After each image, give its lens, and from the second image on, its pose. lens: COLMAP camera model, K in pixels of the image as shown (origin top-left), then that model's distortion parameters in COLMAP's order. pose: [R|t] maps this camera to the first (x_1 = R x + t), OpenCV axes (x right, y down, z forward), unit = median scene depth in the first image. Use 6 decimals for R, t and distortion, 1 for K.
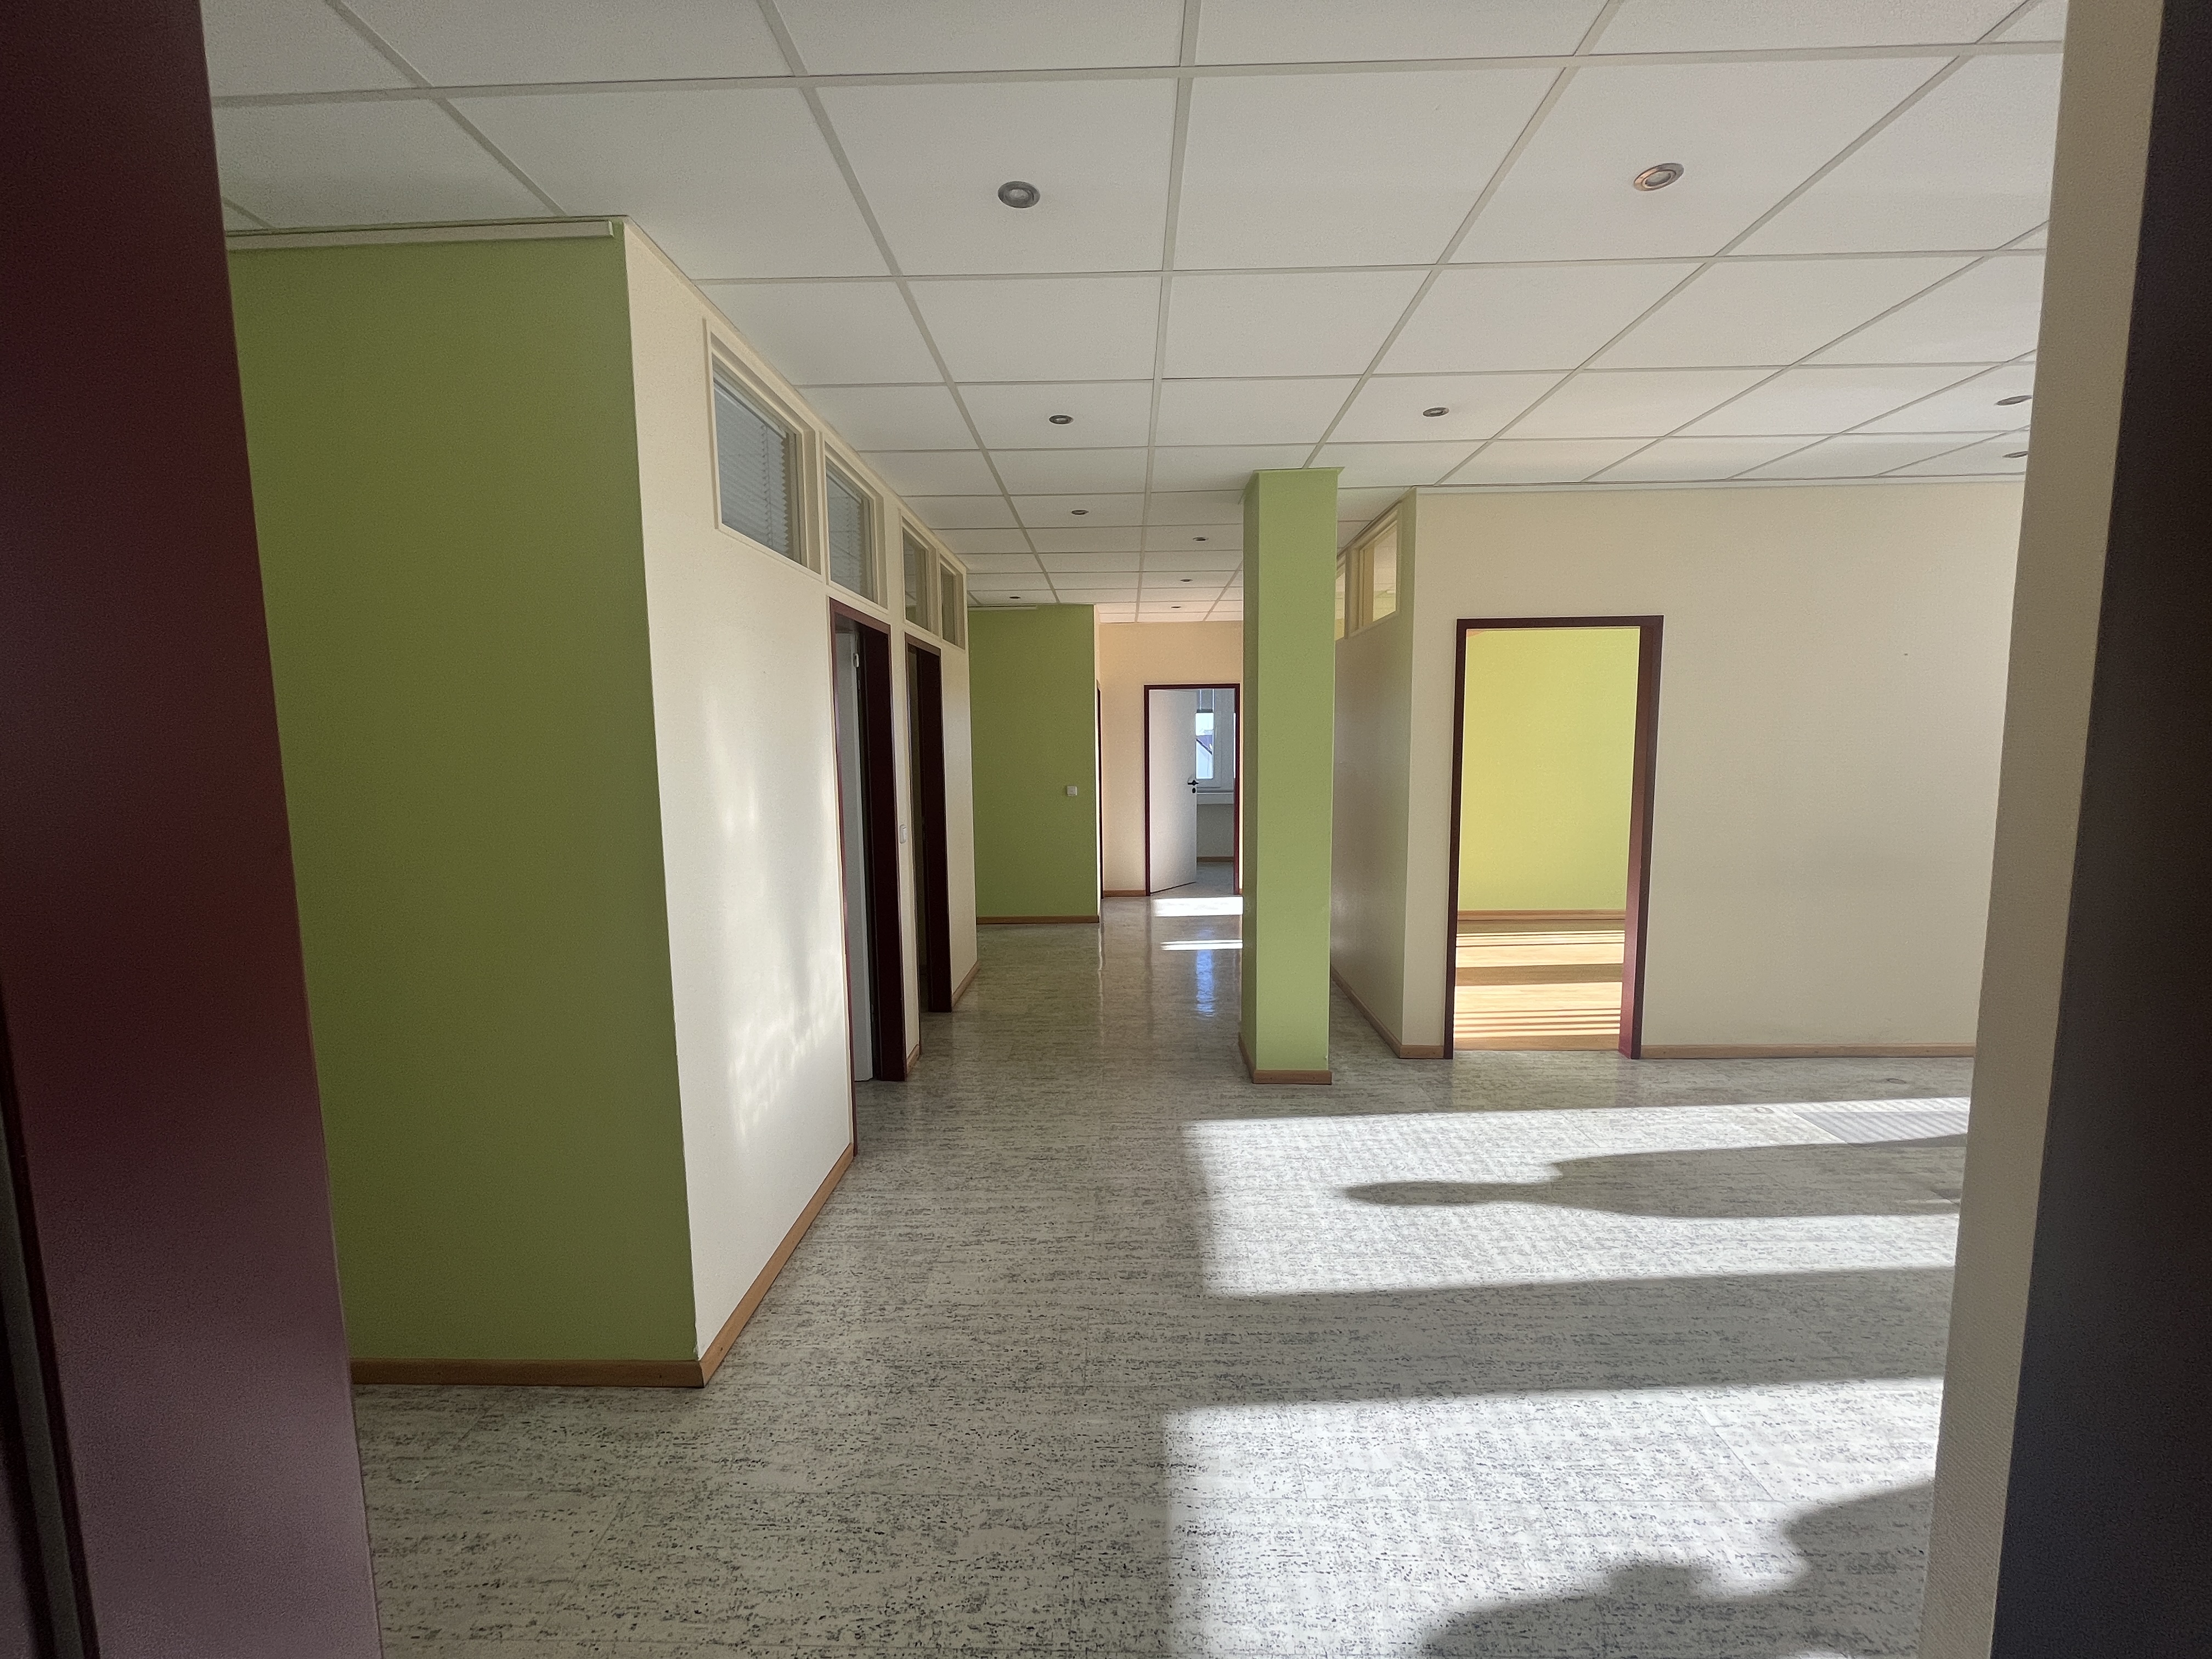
lens RADIAL K [[892.3, 0, 1096.9], [0, 892.3, 835.2], [0, 0, 1]] dist [-0.004079, 0.000930]
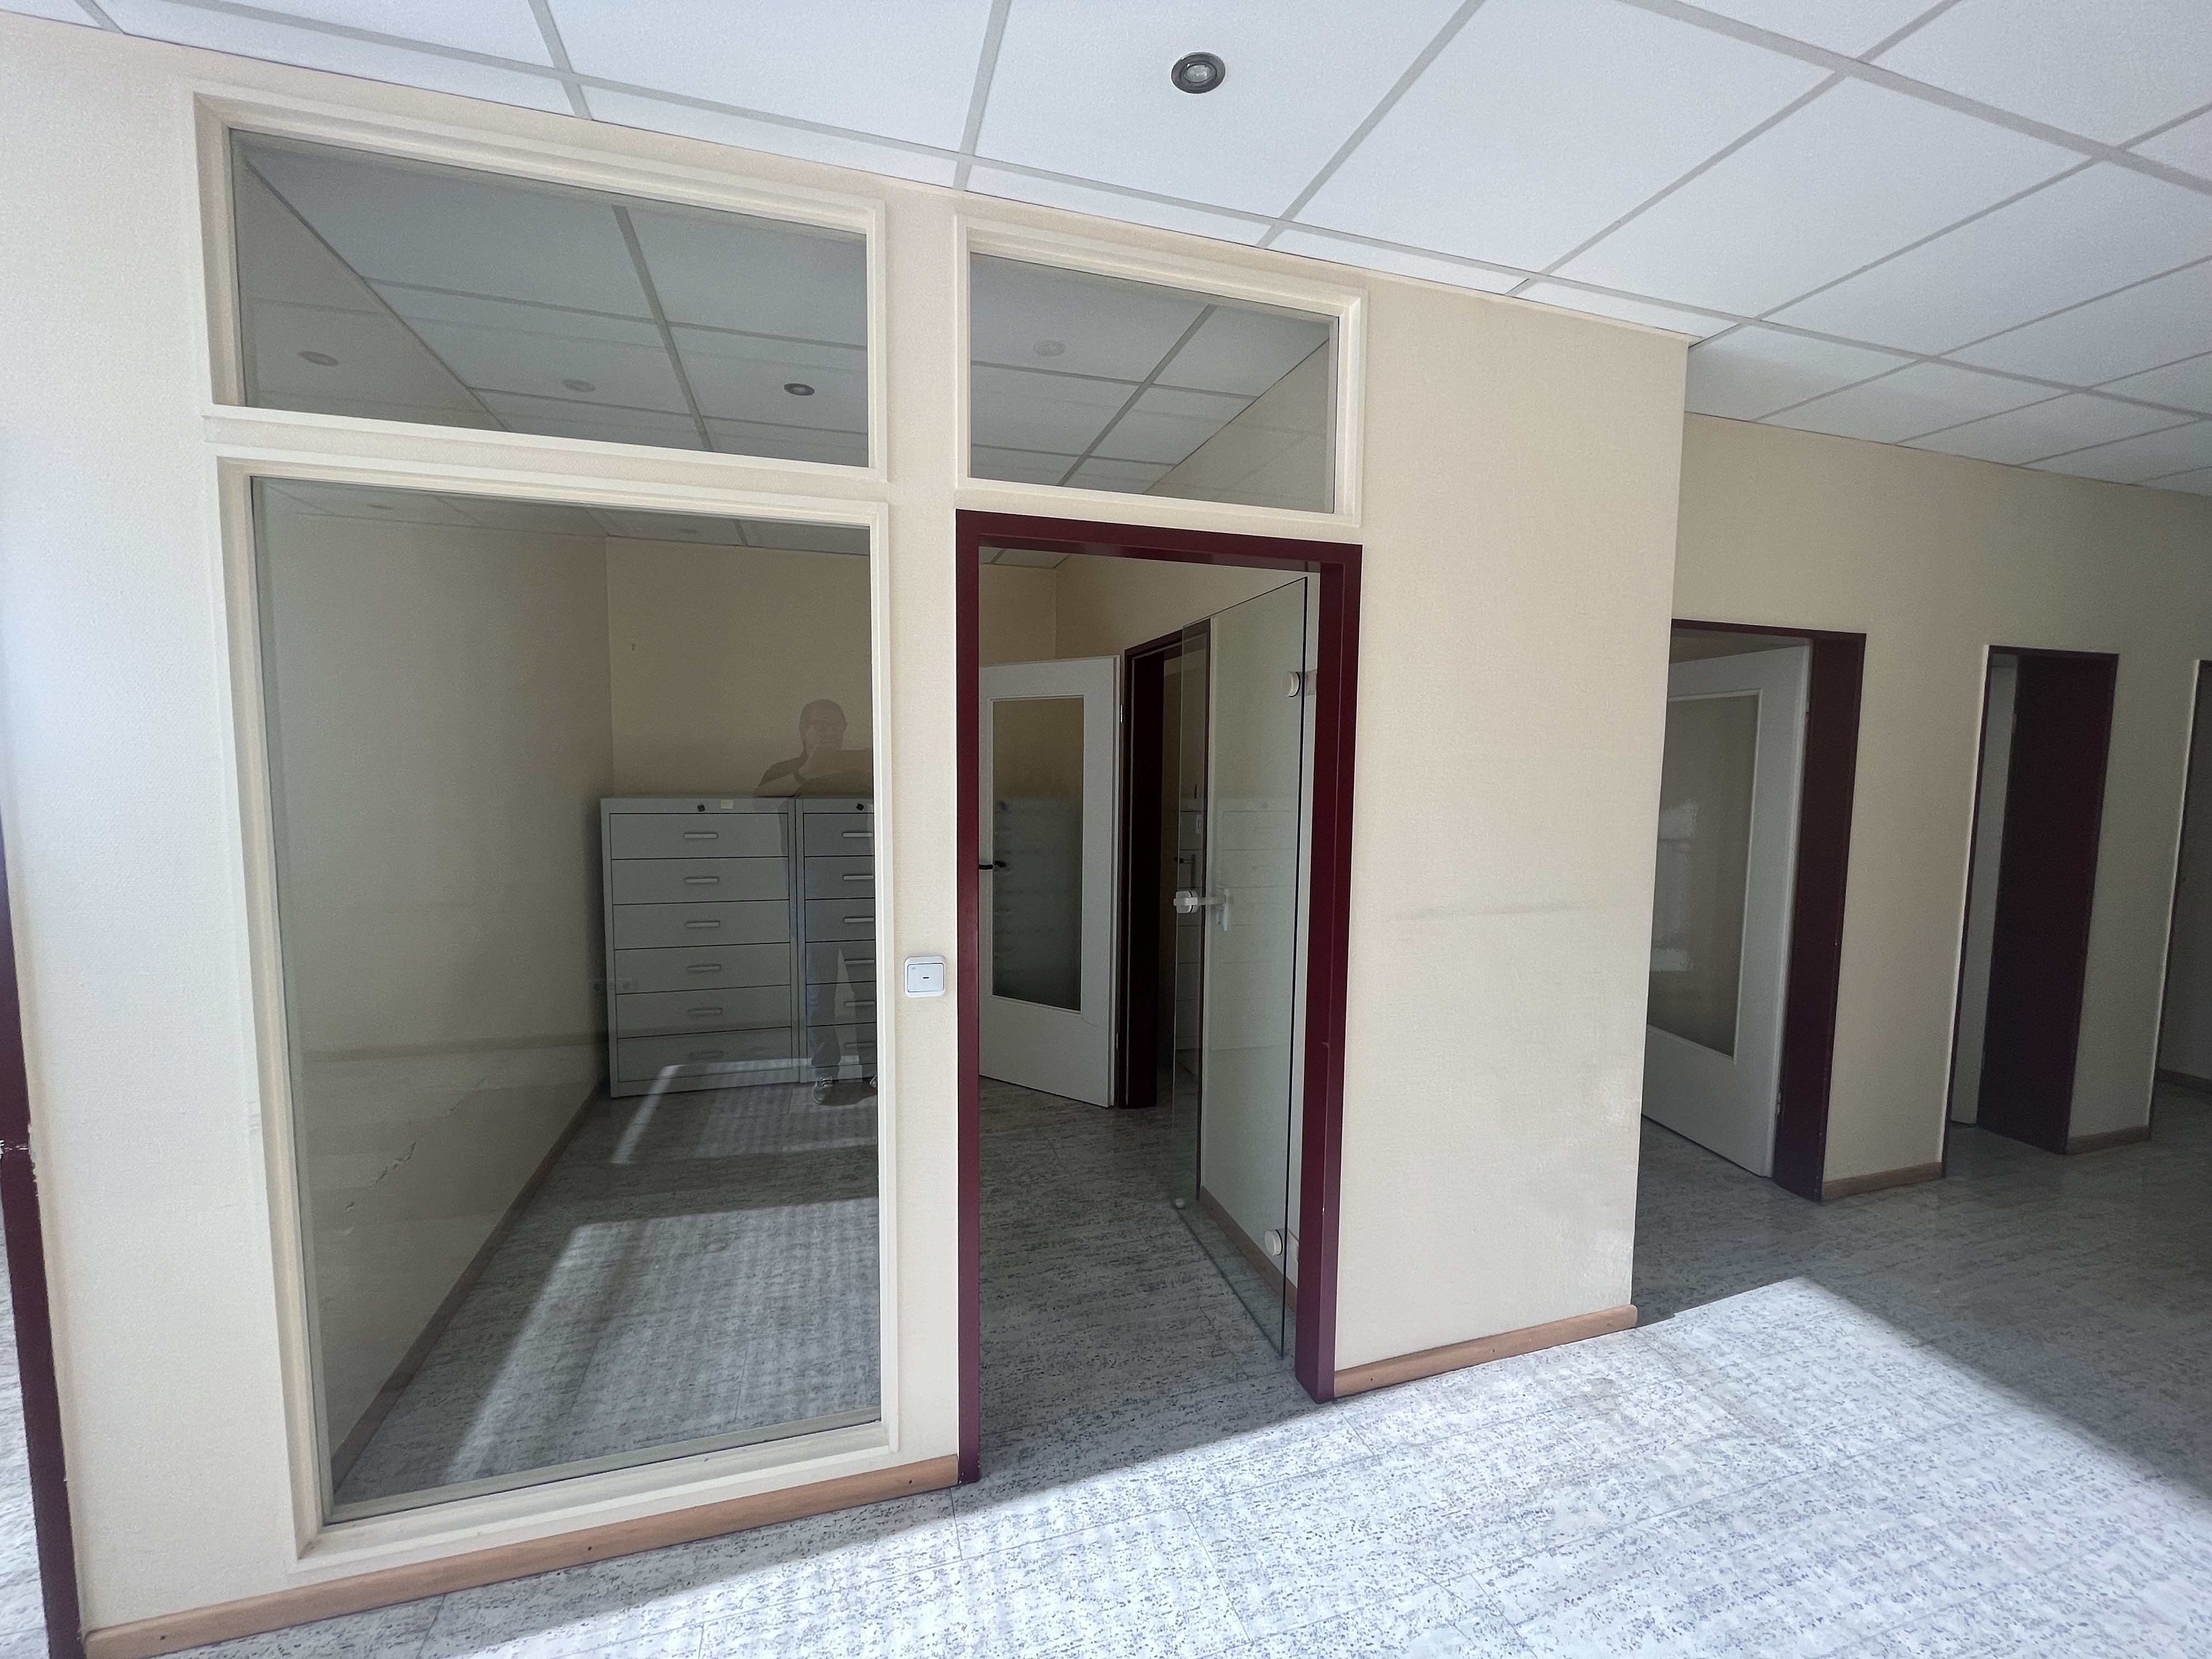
lens RADIAL K [[892.3, 0, 1090.6], [0, 892.3, 828.5], [0, 0, 1]] dist [-0.004079, 0.000930]
pose [[-0.949154, 0.030214, -0.313360, 0.833086], [-0.030116, 0.982105, 0.185912, -0.095618], [0.313369, 0.185897, -0.931258, 0.710158]]
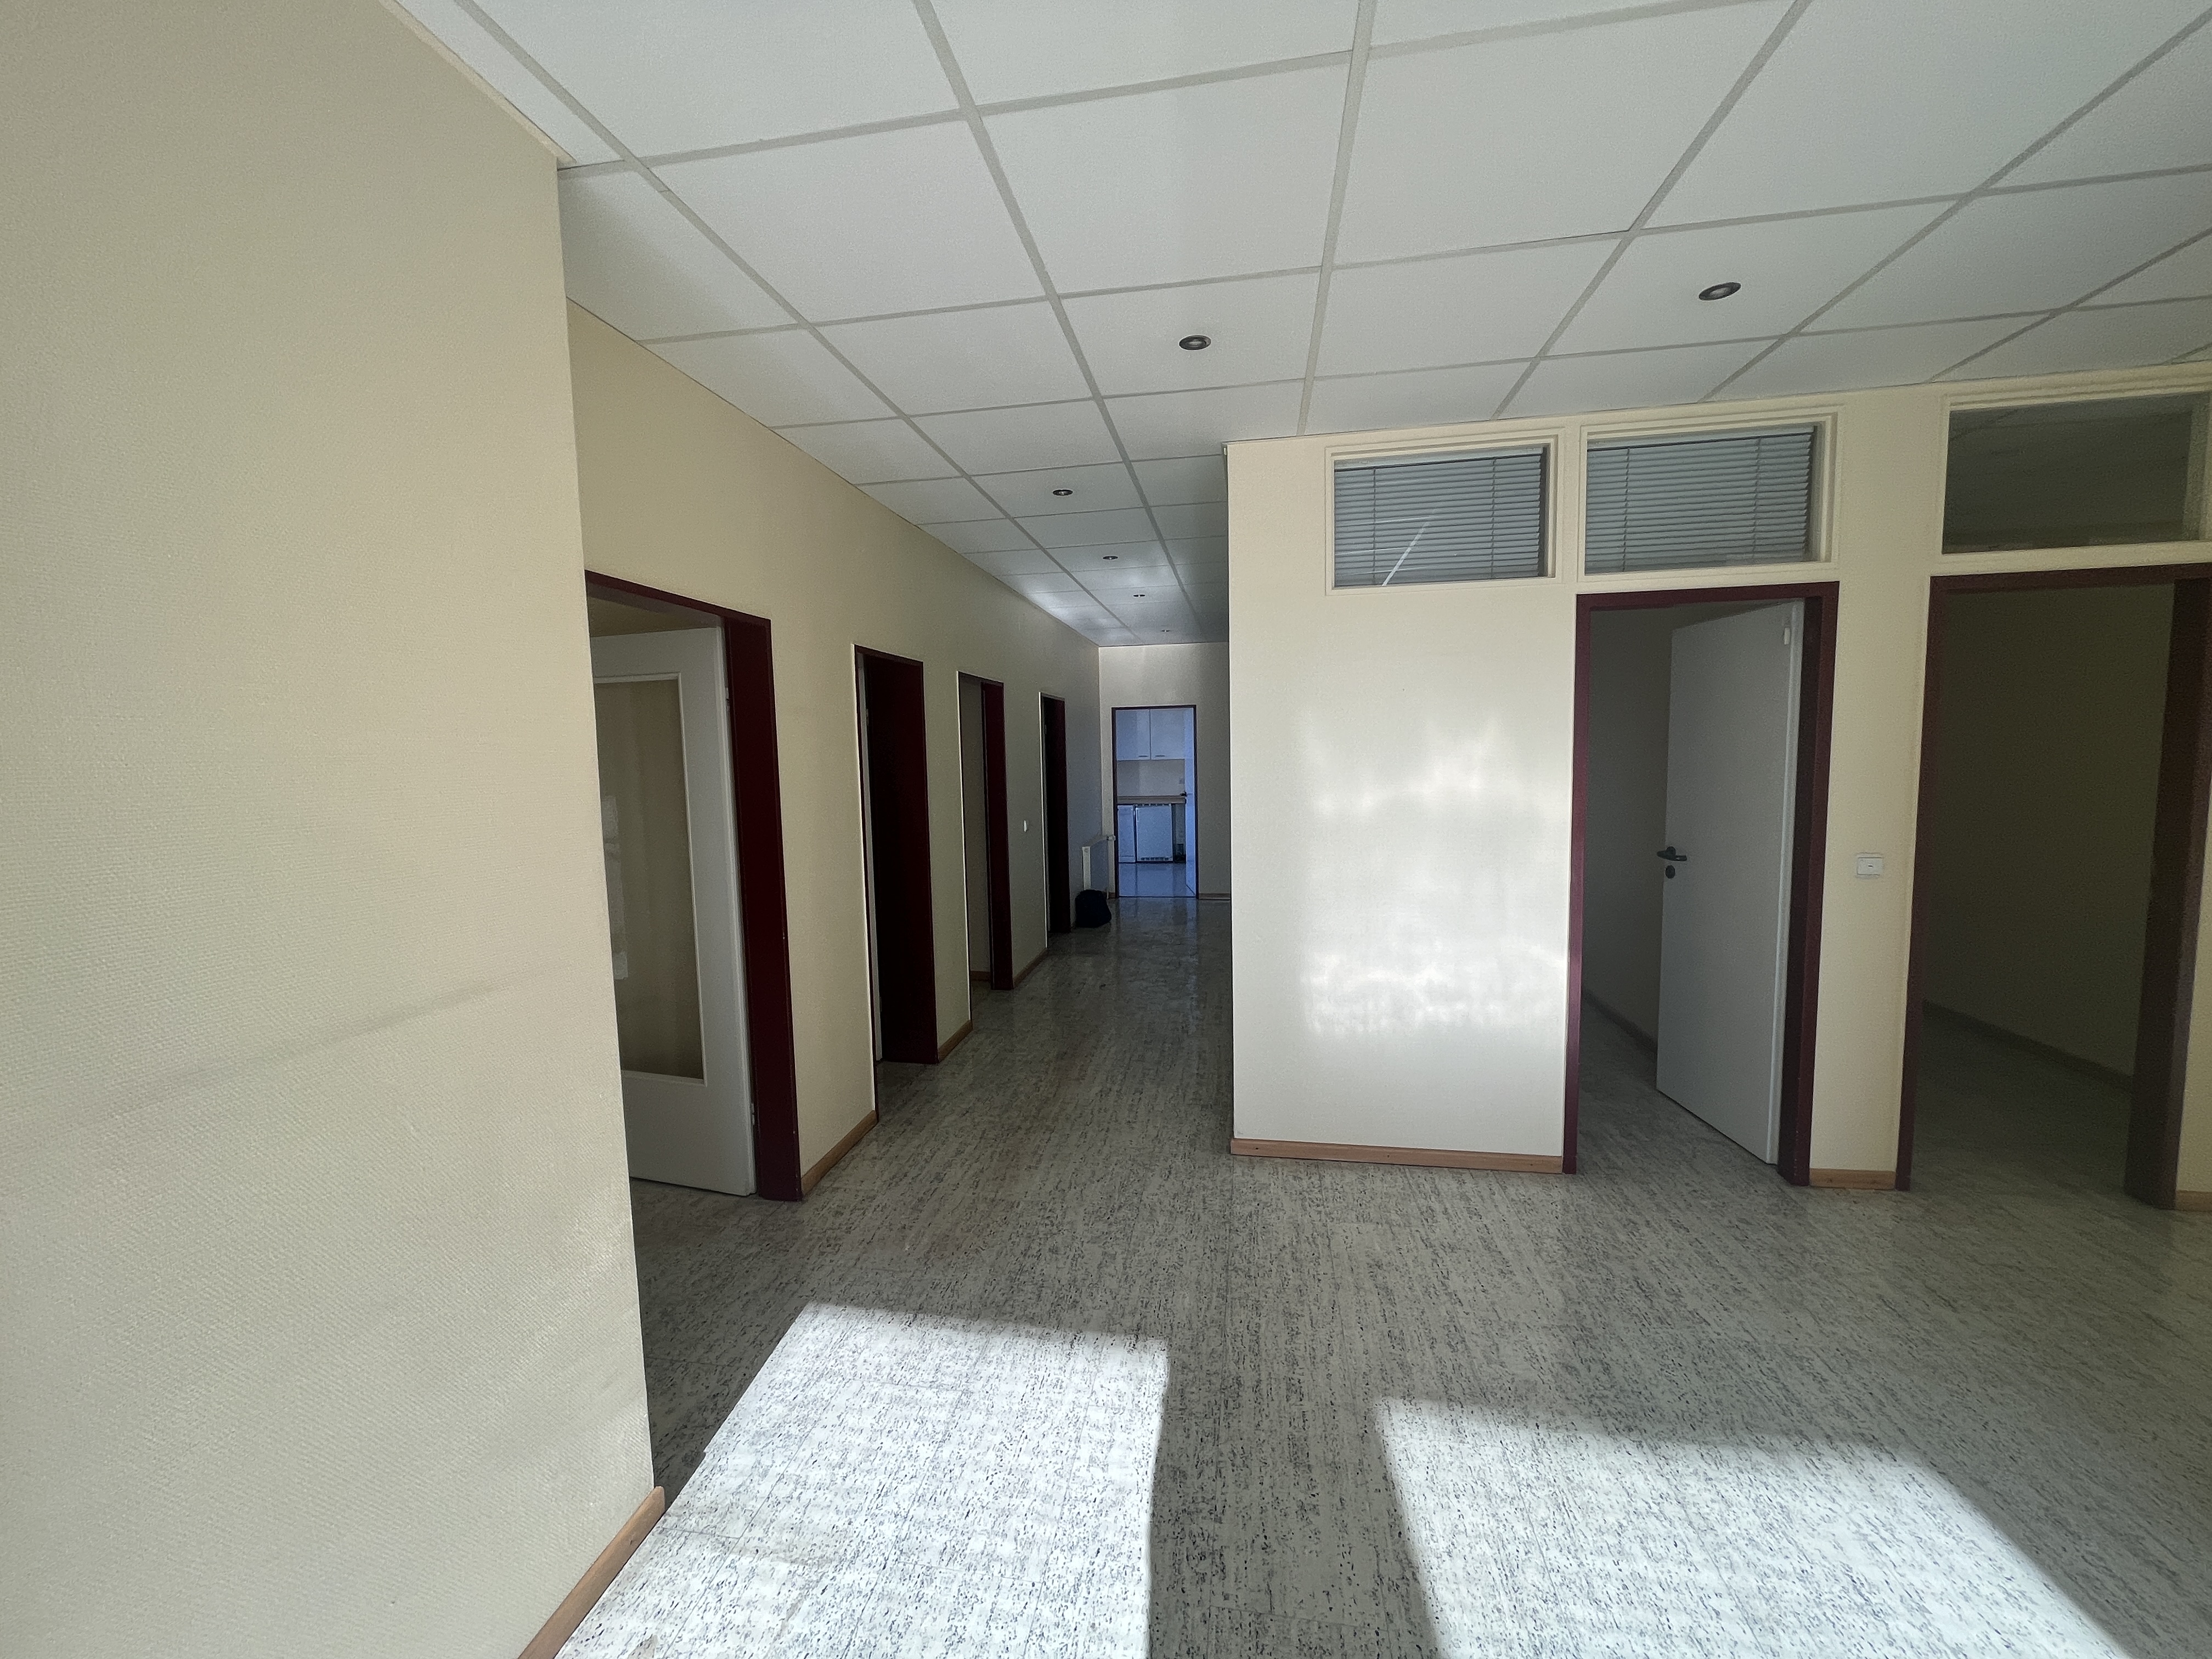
lens RADIAL K [[892.3, 0, 1095.4], [0, 892.3, 834.0], [0, 0, 1]] dist [-0.004079, 0.000930]
pose [[-0.145795, 0.107652, -0.983440, 0.654512], [-0.083638, 0.989162, 0.120678, -0.070060], [0.985773, 0.099847, -0.135211, 0.547551]]
